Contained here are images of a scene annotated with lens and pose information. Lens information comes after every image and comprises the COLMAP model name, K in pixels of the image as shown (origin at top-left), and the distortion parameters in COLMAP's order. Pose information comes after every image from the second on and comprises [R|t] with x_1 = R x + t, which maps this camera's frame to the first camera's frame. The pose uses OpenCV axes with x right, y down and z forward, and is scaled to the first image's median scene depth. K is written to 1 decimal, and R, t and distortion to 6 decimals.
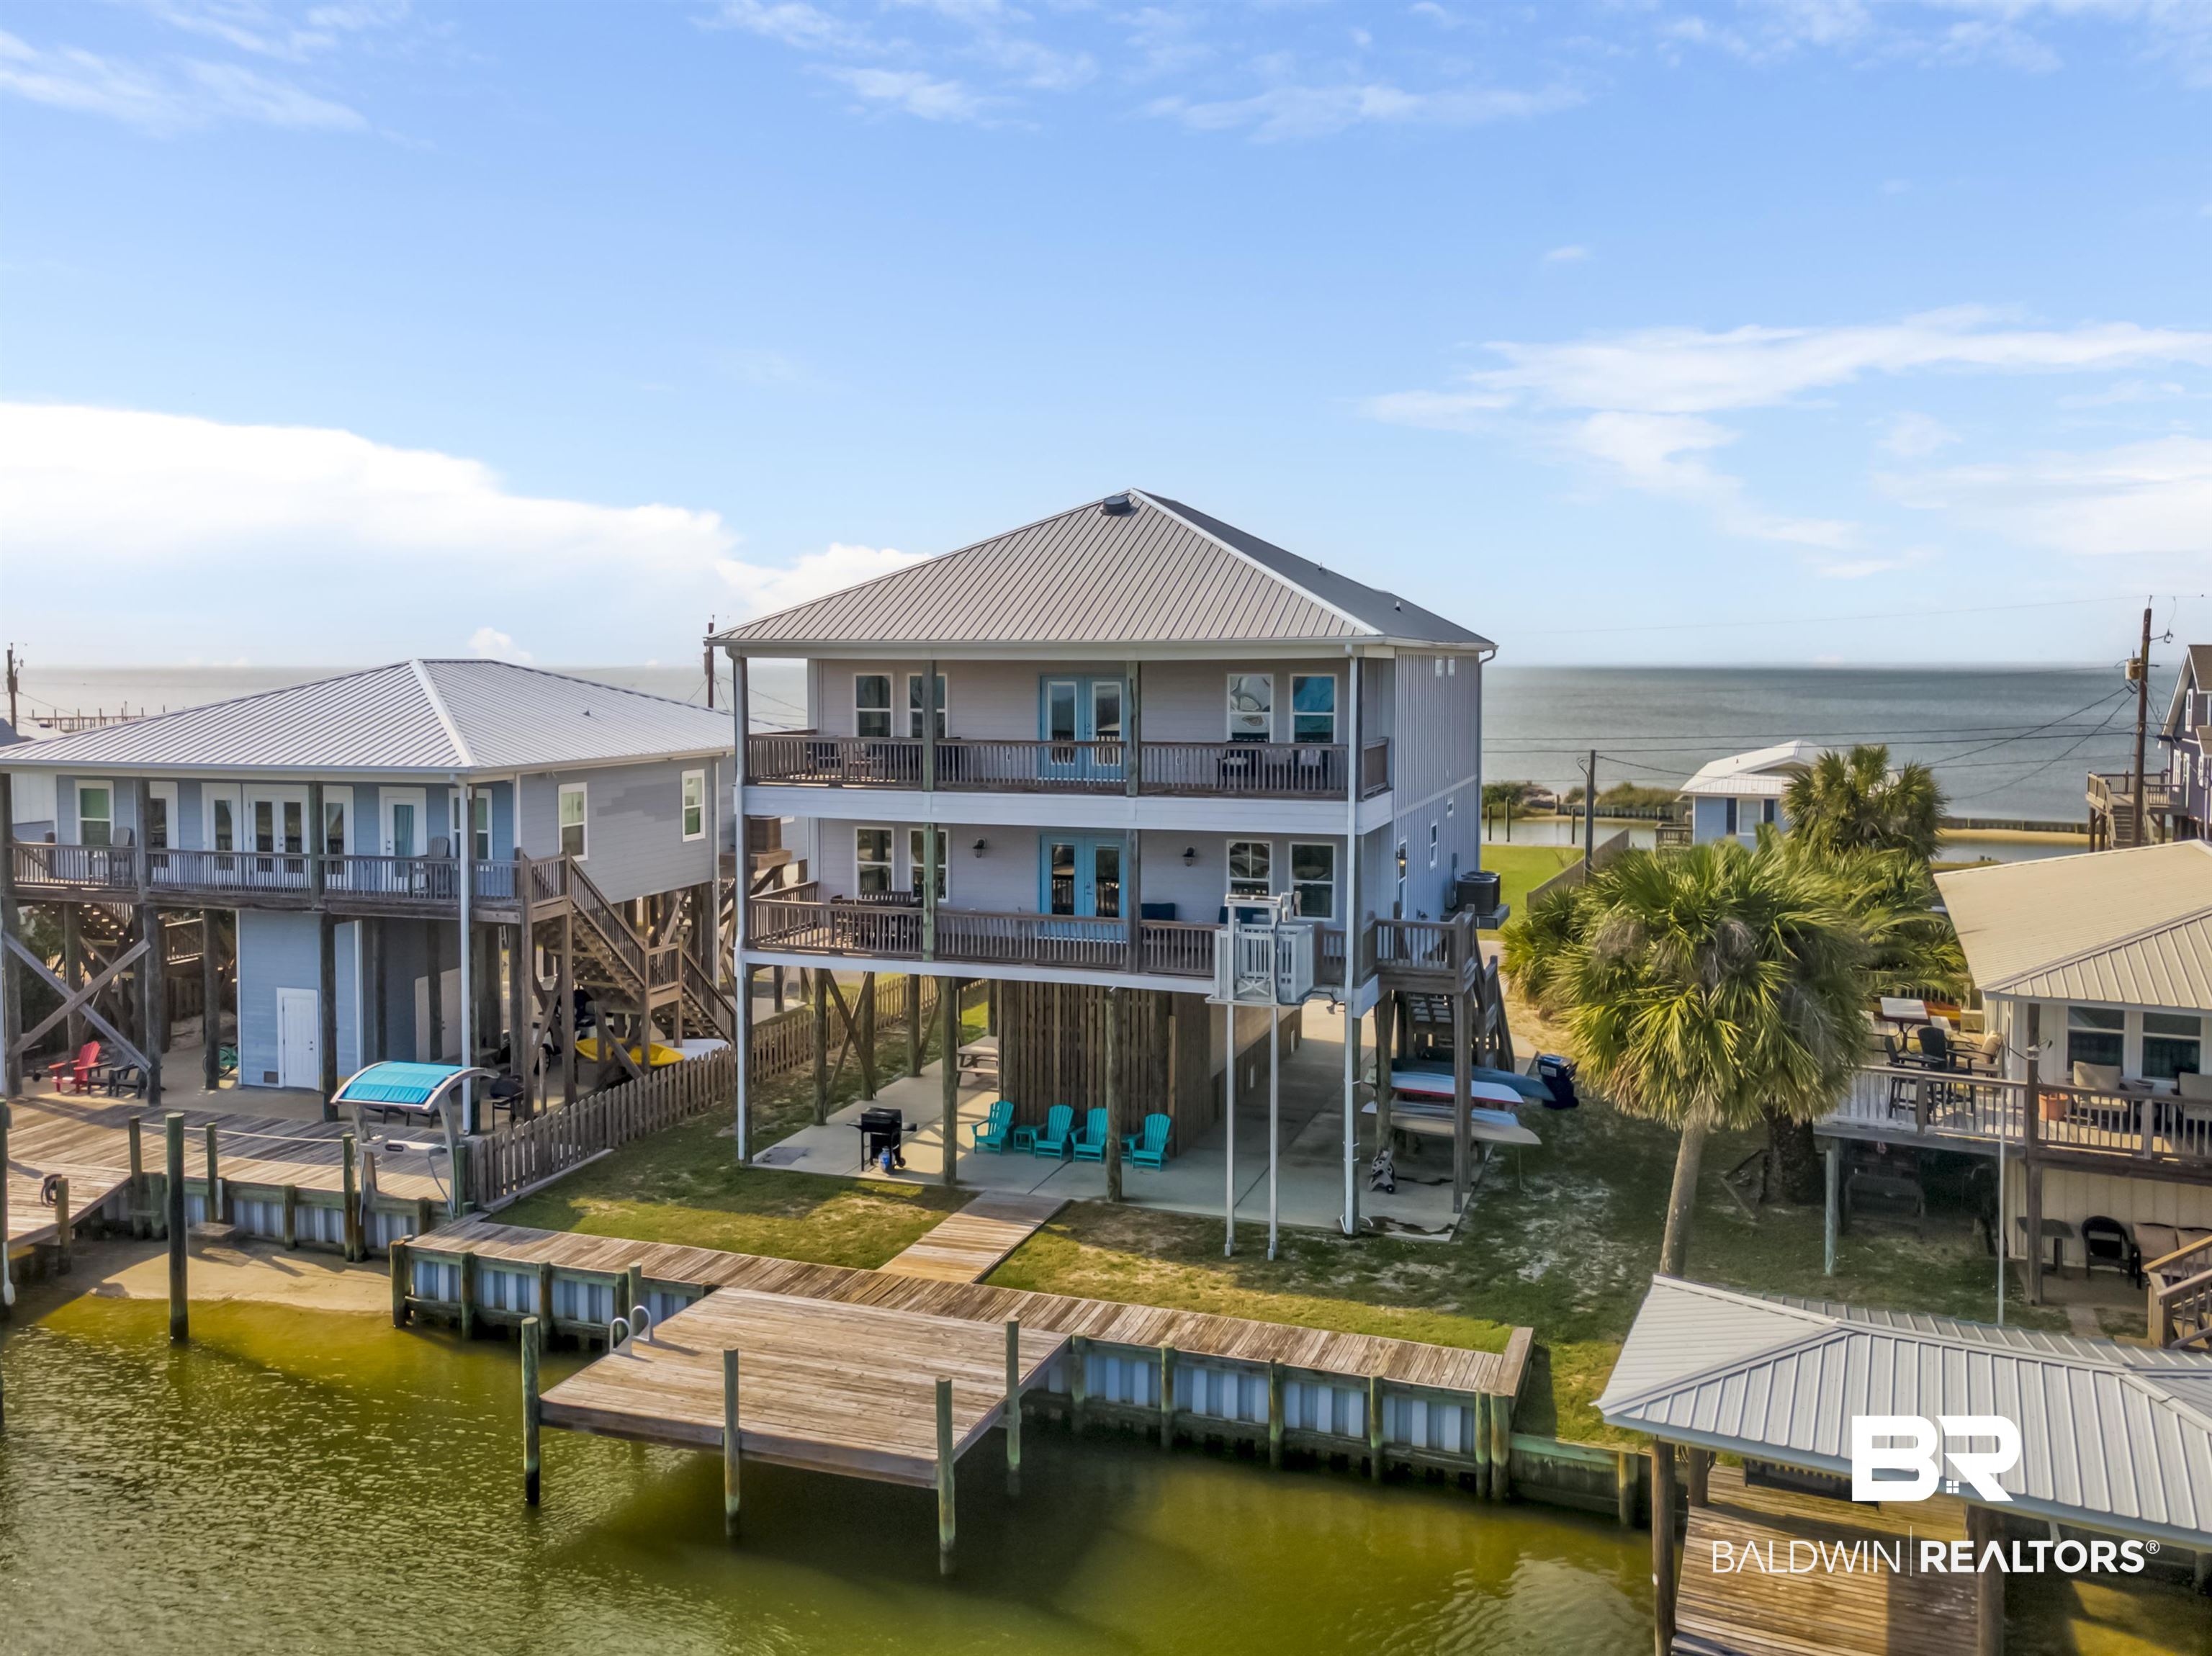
lens RADIAL K [[1742.3, 0, 1105.2], [0, 1742.3, 741.7], [0, 0, 1]] dist [0.057590, 0.002544]
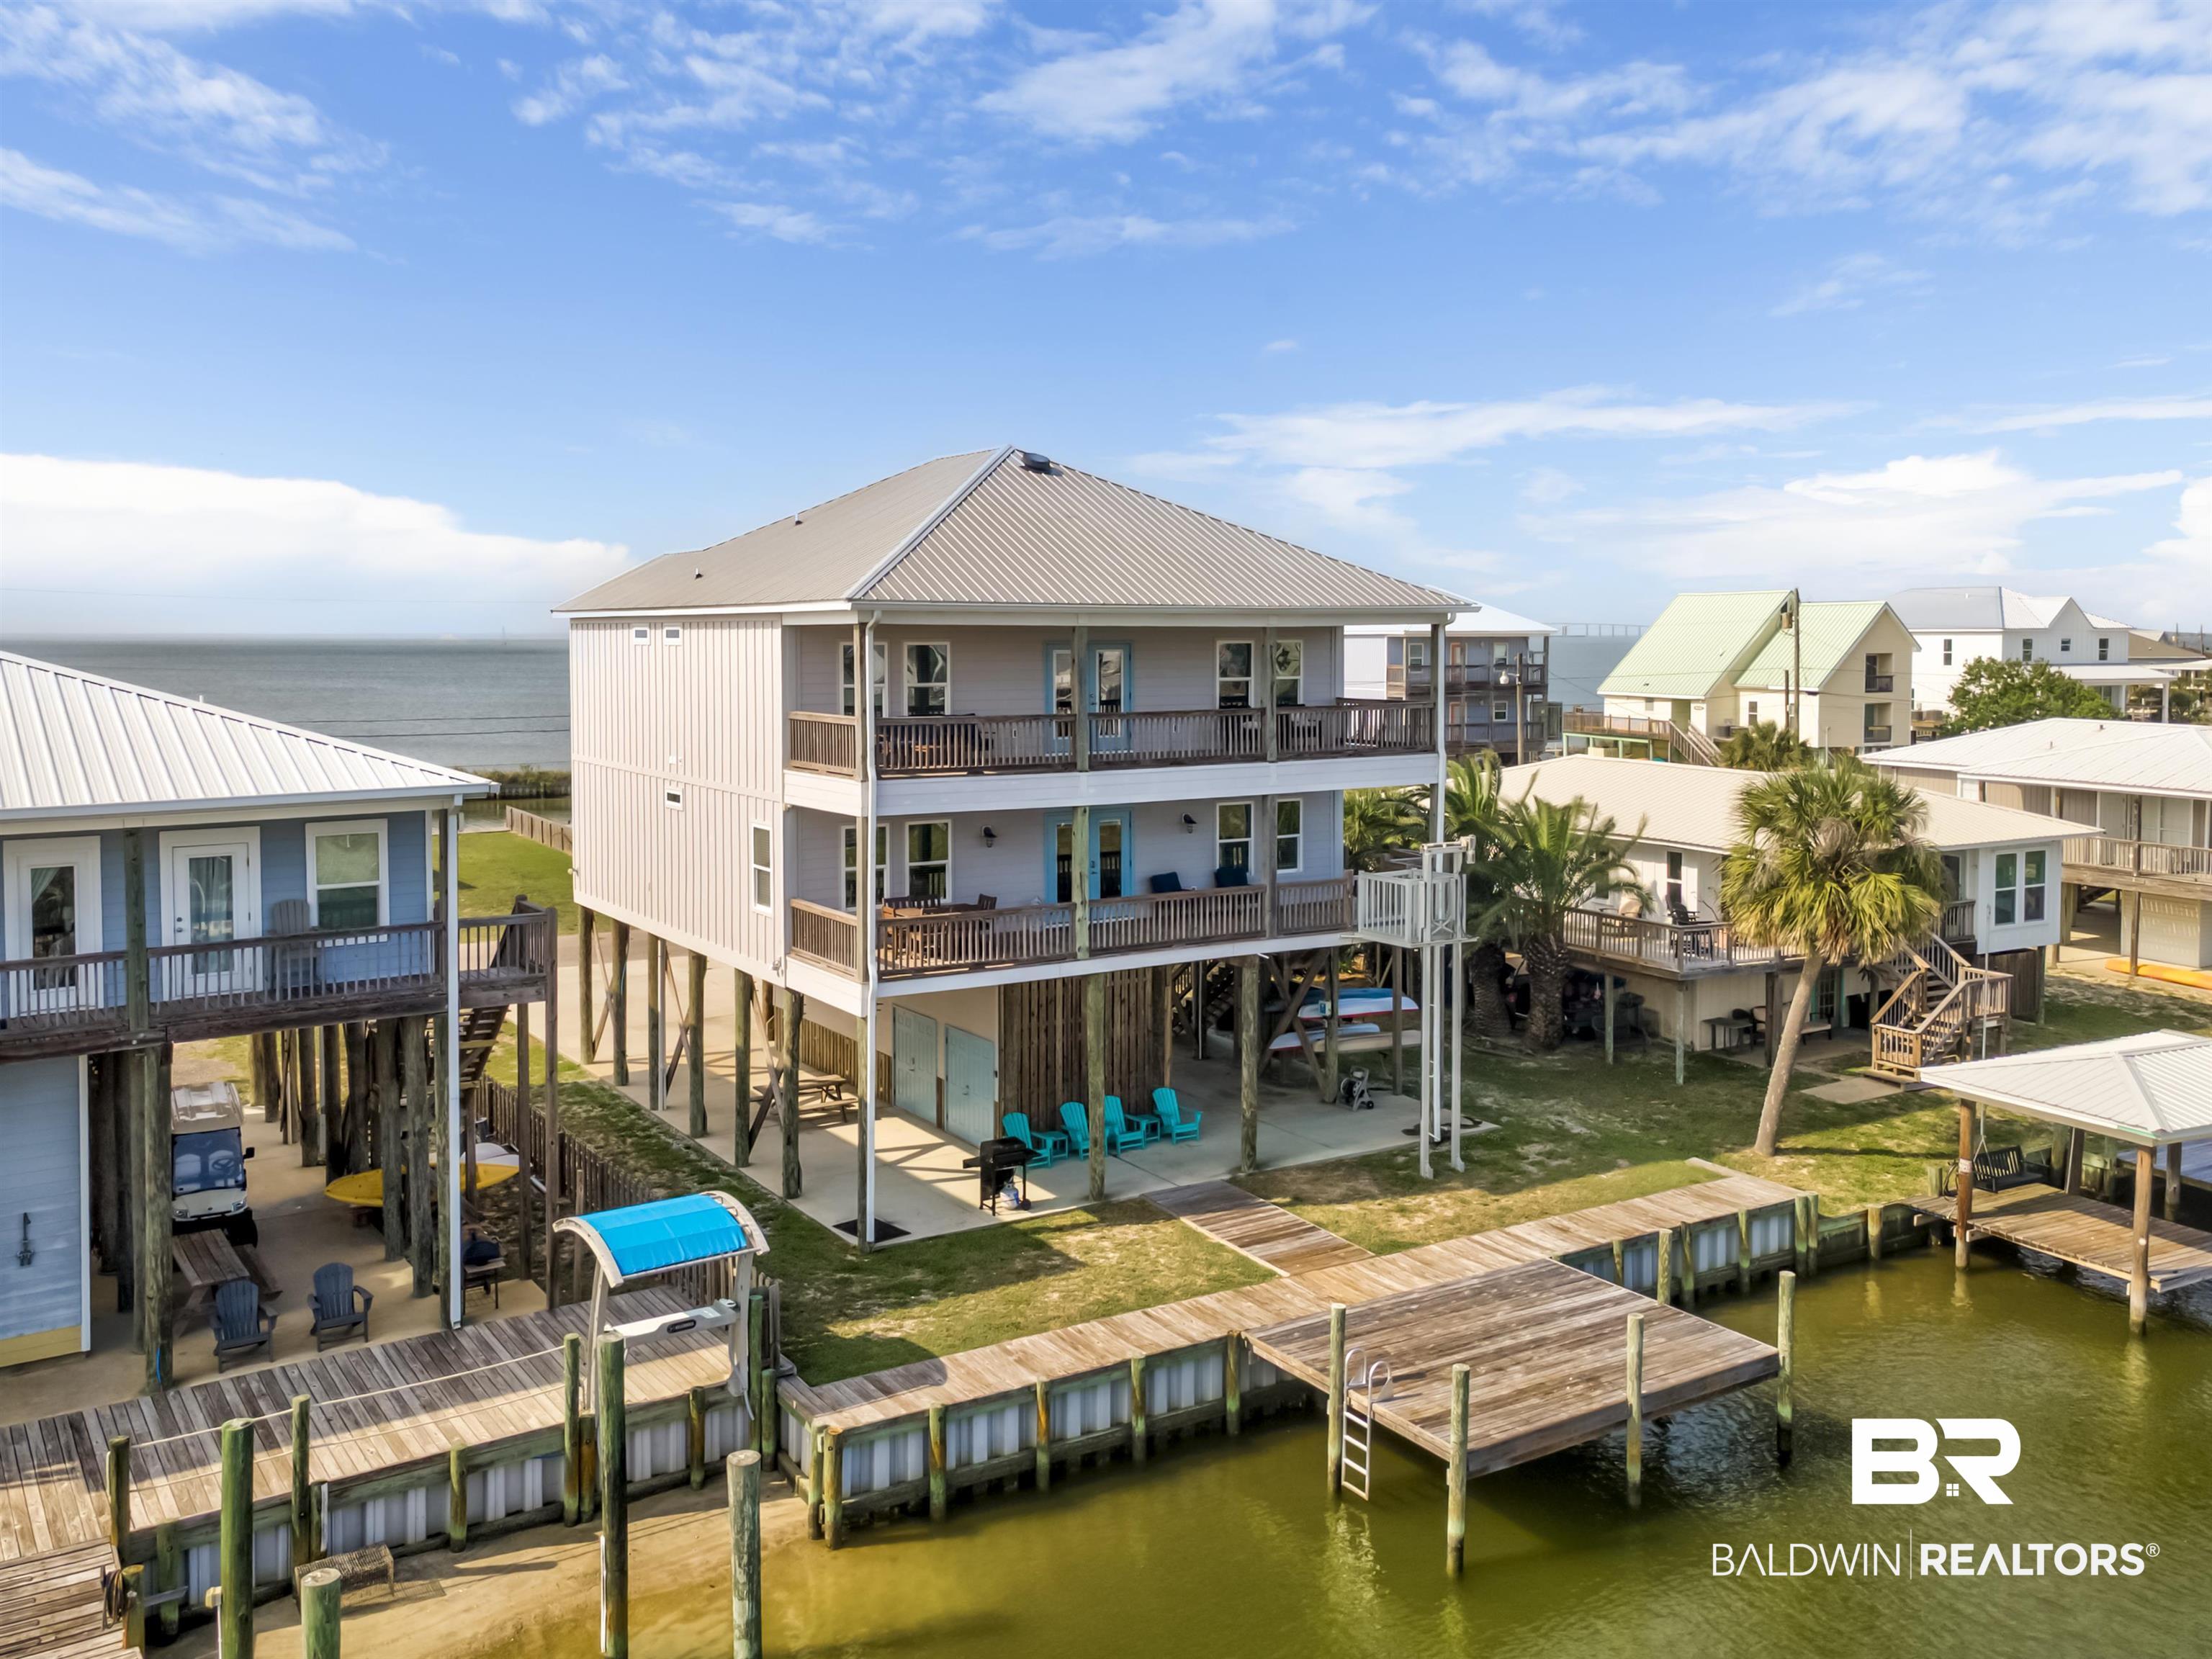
lens RADIAL K [[1783.7, 0, 1108.5], [0, 1783.7, 715.3], [0, 0, 1]] dist [0.058825, -0.003019]
pose [[0.628124, -0.031963, 0.777456, -0.799560], [0.035019, 0.999305, 0.012791, -0.012005], [-0.777324, 0.019192, 0.628807, 0.399617]]
